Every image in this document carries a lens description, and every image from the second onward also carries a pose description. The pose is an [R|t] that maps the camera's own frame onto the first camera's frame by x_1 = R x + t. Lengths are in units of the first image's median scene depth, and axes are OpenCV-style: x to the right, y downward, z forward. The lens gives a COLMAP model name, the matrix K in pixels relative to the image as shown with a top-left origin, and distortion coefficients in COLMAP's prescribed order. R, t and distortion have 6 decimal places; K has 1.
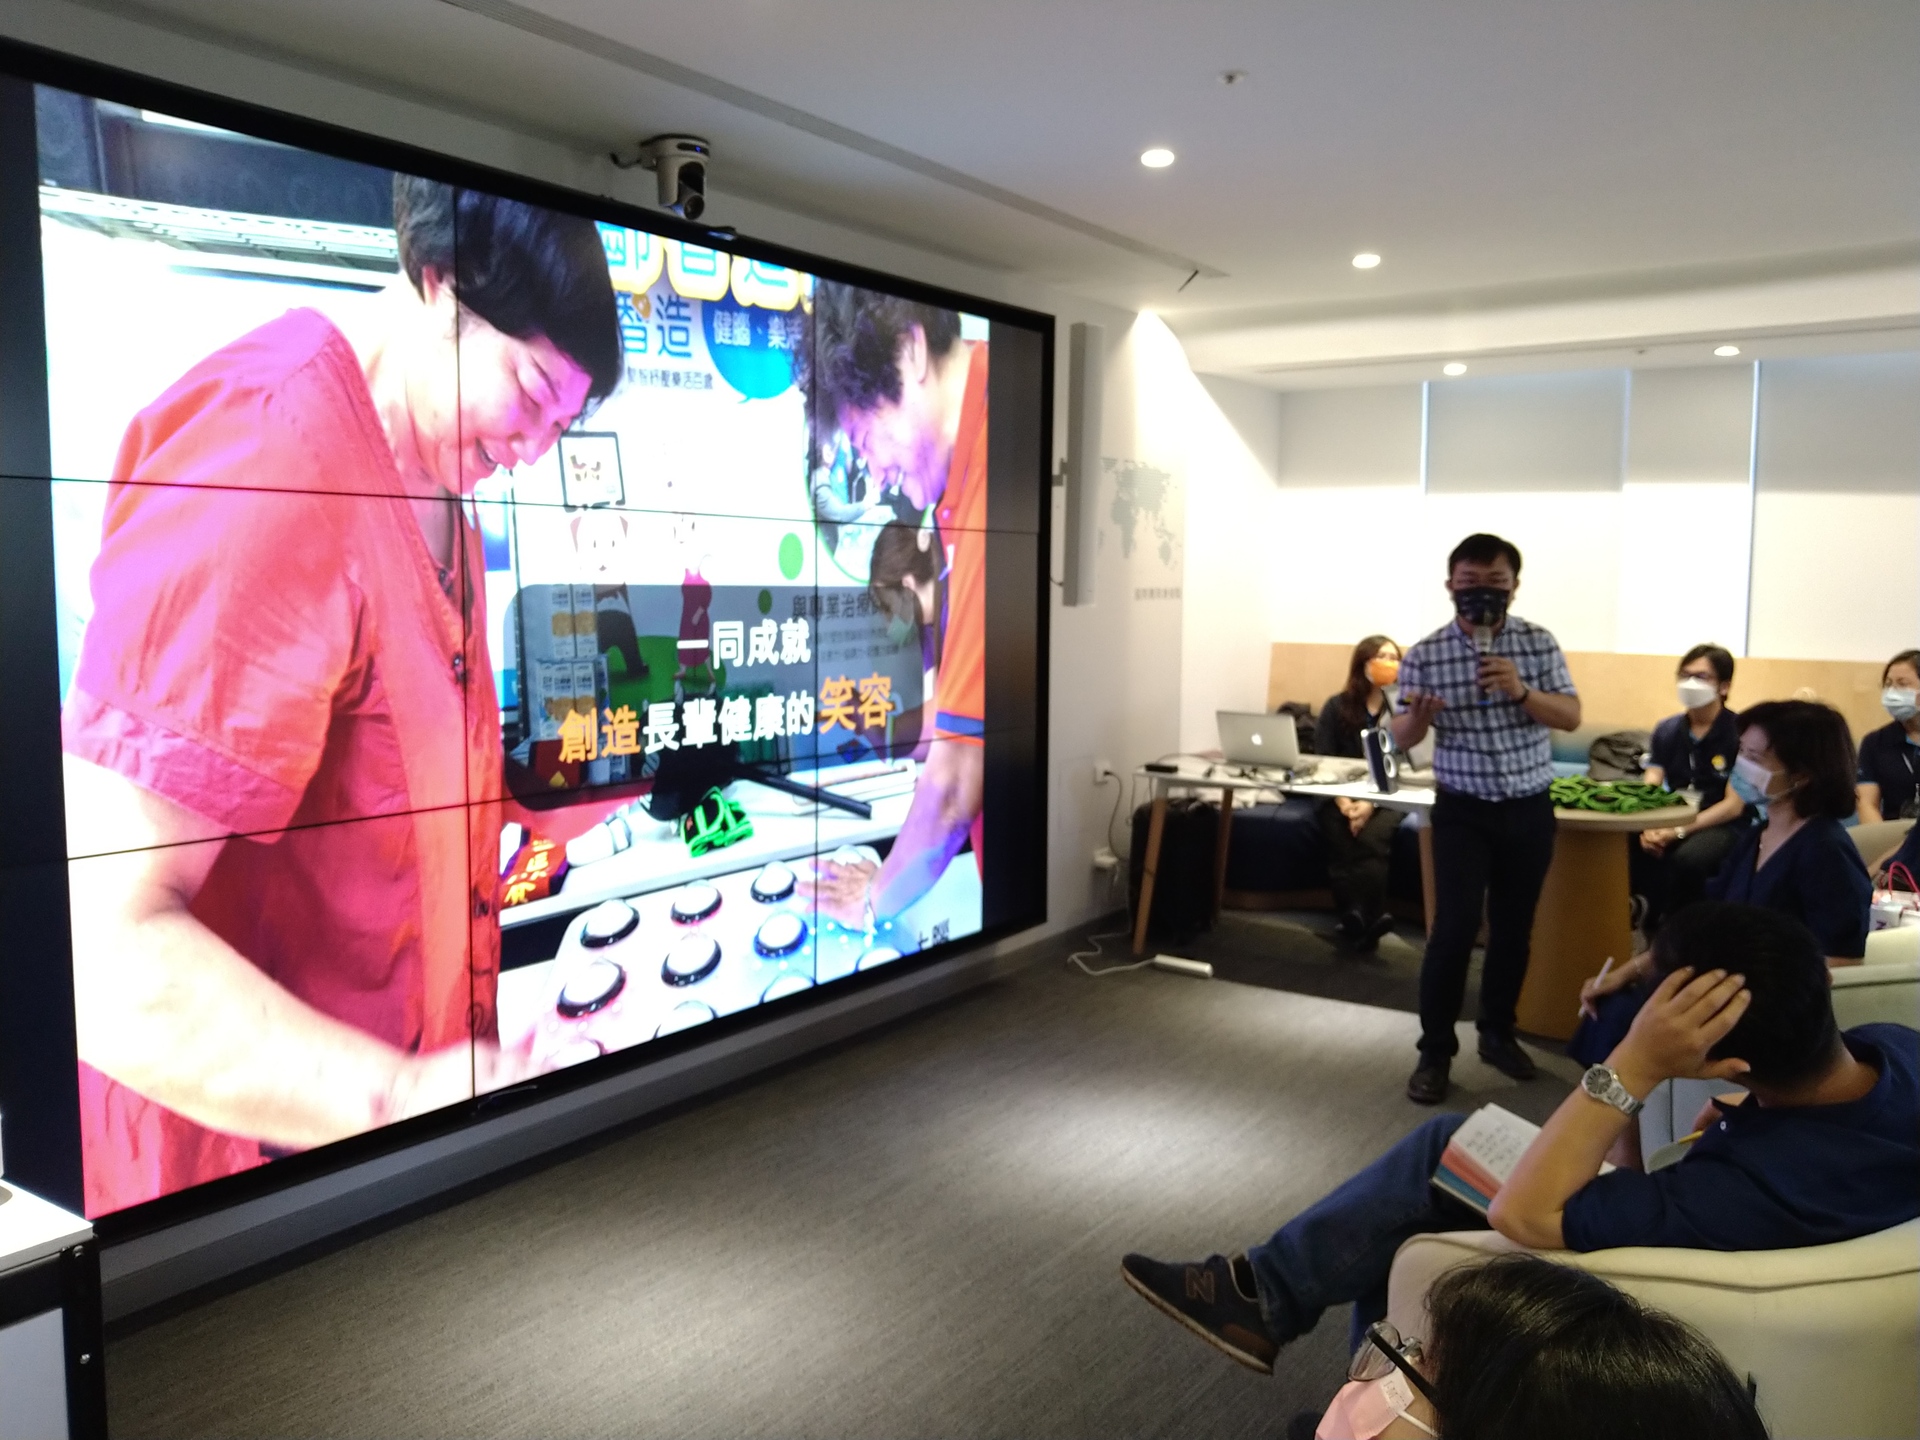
lens RADIAL K [[1526.0, 0, 970.2], [0, 1526.0, 744.2], [0, 0, 1]] dist [0.017546, -0.002624]
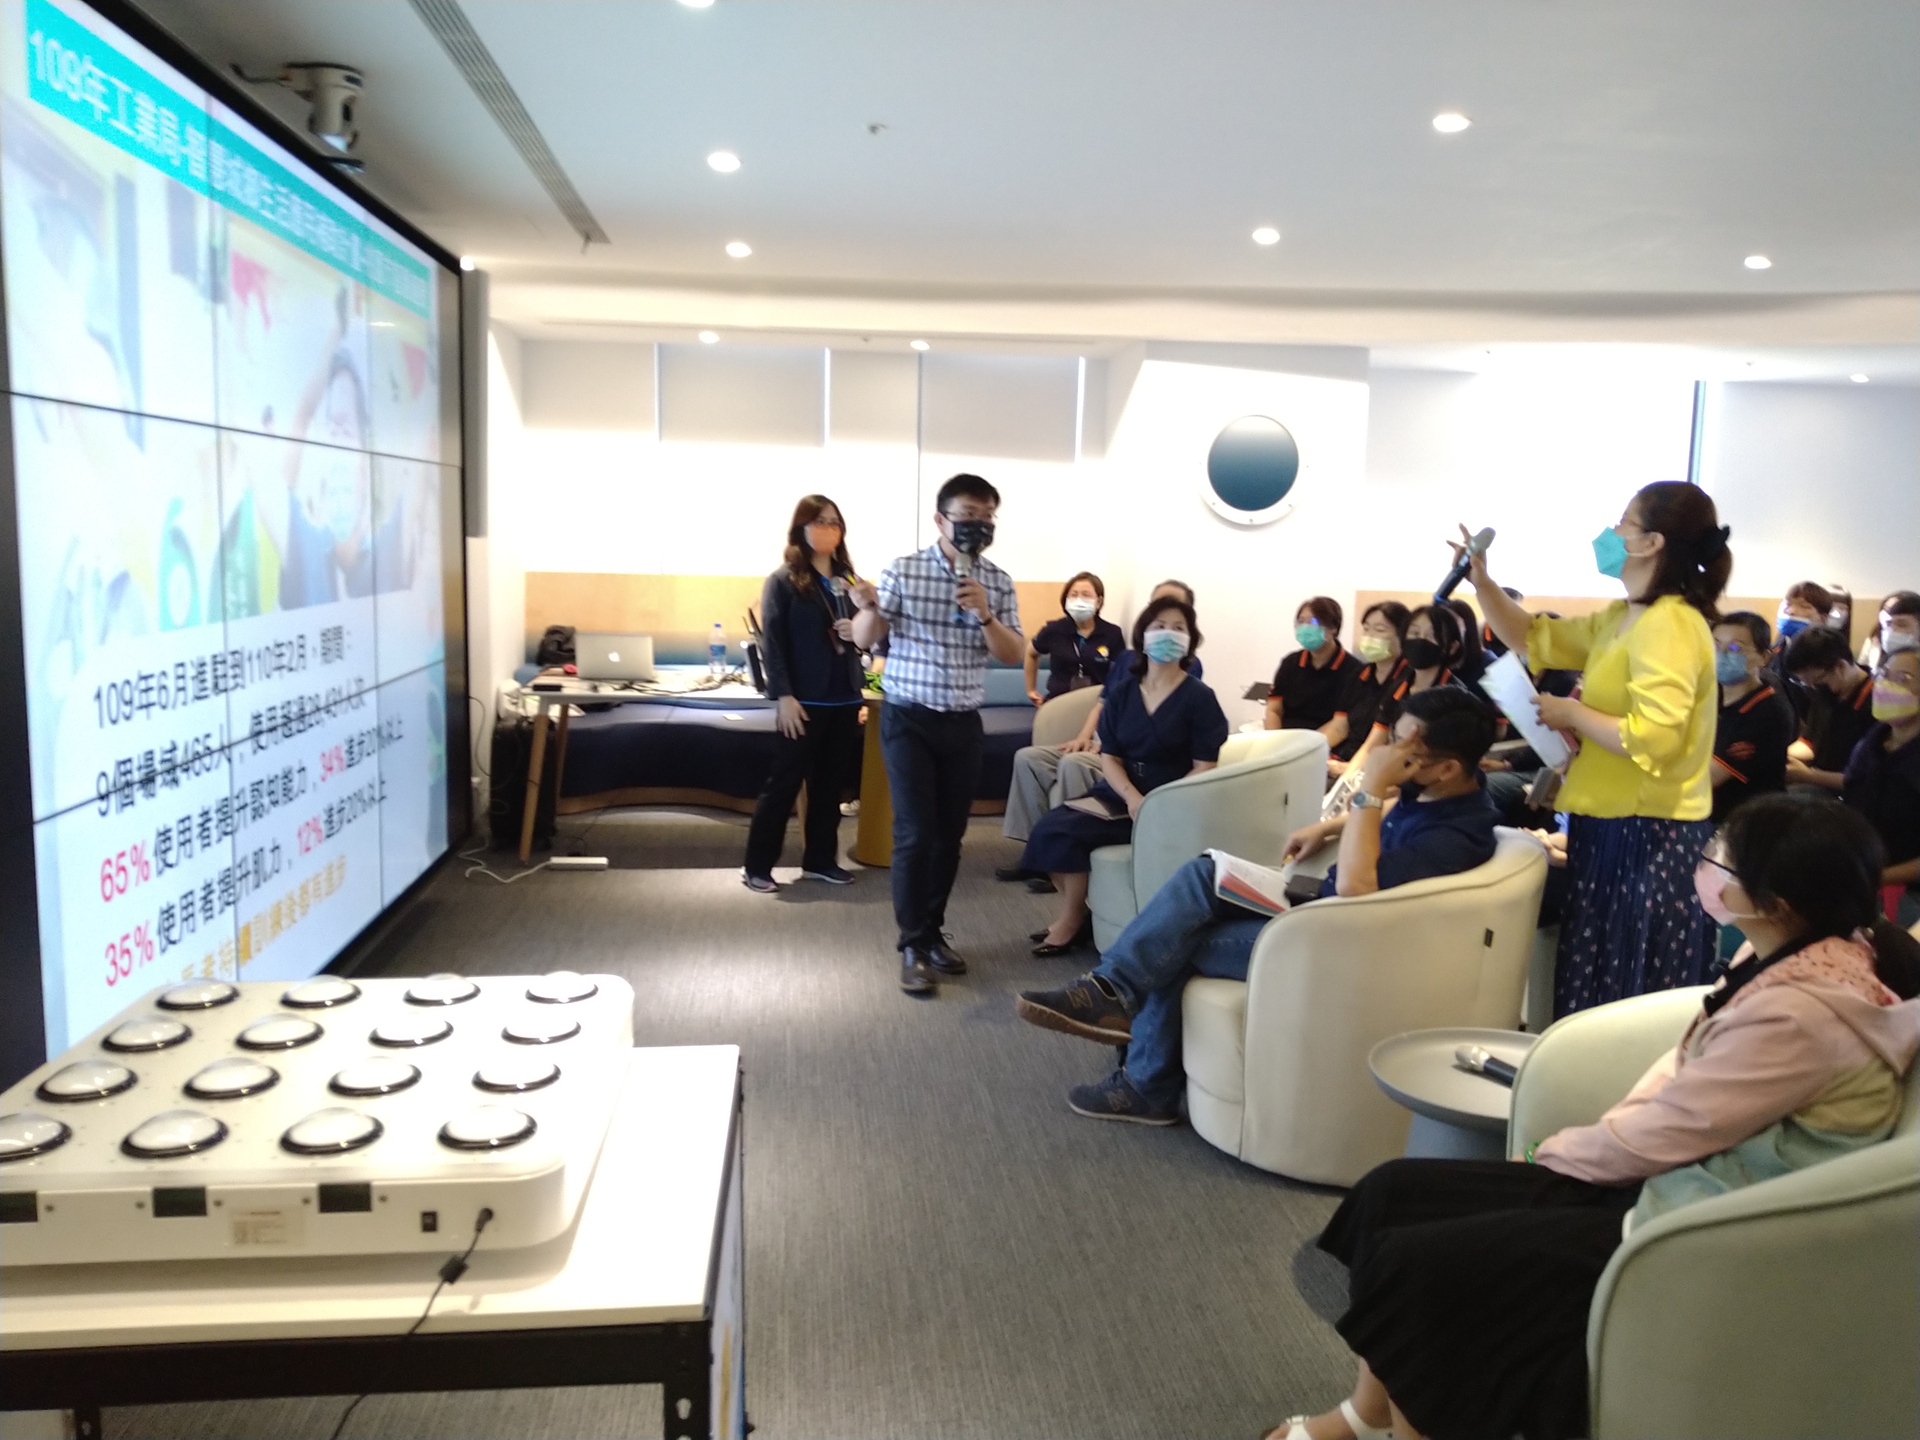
lens RADIAL K [[1506.0, 0, 960.0], [0, 1506.0, 720.0], [0, 0, 1]] dist [0.007596, -0.003988]
pose [[0.757596, -0.078451, 0.647992, -0.523600], [0.060766, 0.996916, 0.049650, 0.006243], [-0.649889, 0.001761, 0.760027, -0.017875]]
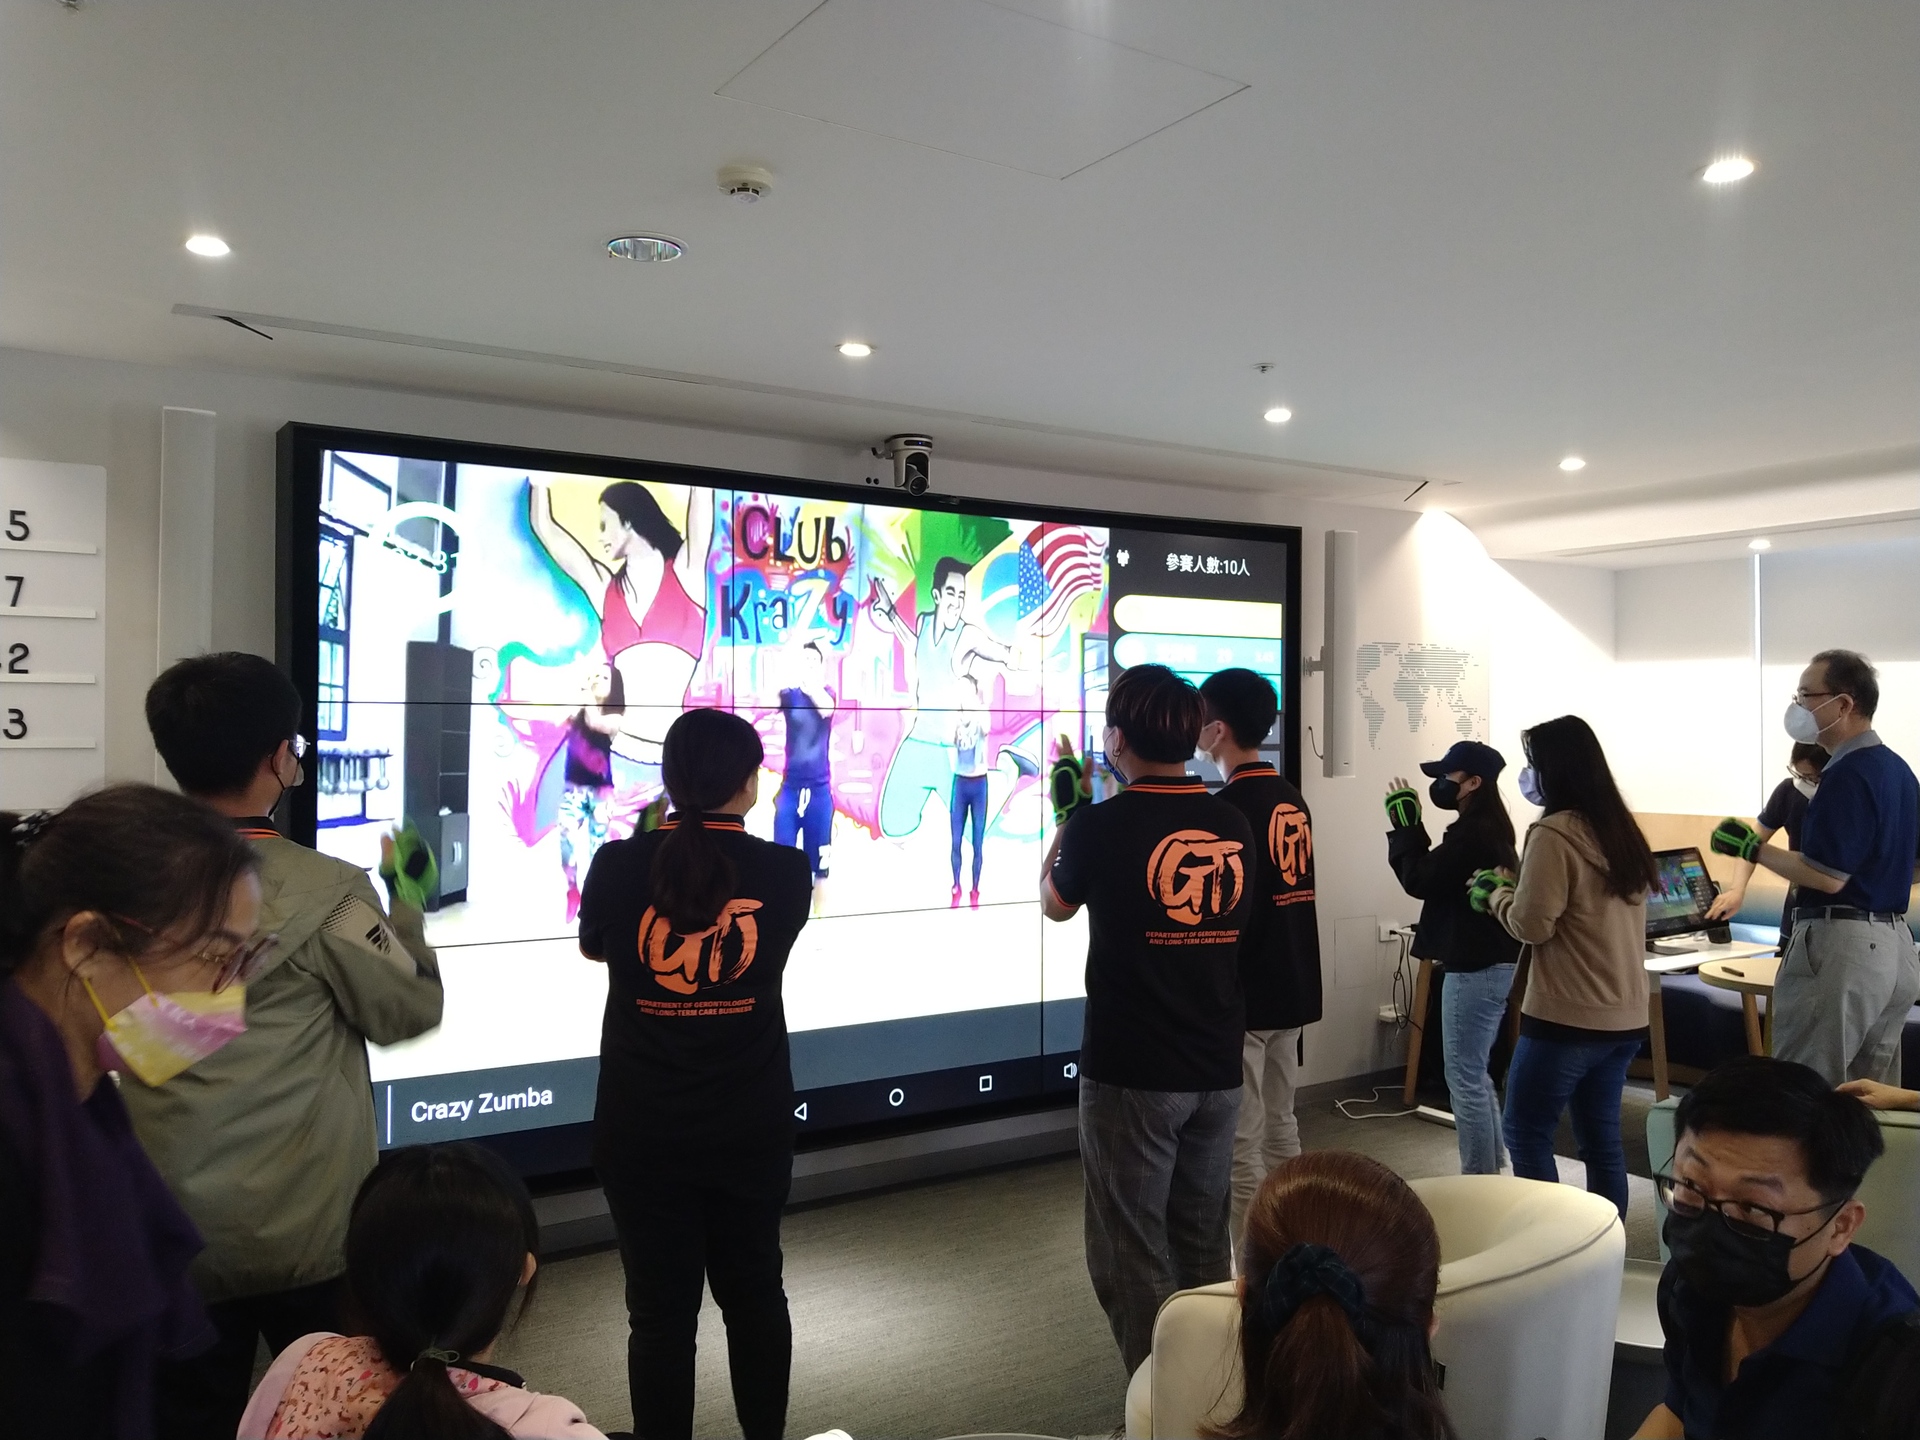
lens RADIAL K [[1506.0, 0, 960.0], [0, 1506.0, 720.0], [0, 0, 1]] dist [0.007596, -0.003988]
pose [[0.927651, -0.011814, -0.373261, 0.328113], [-0.033935, 0.992698, -0.115759, 0.006875], [0.371903, 0.120050, 0.920476, -0.172513]]
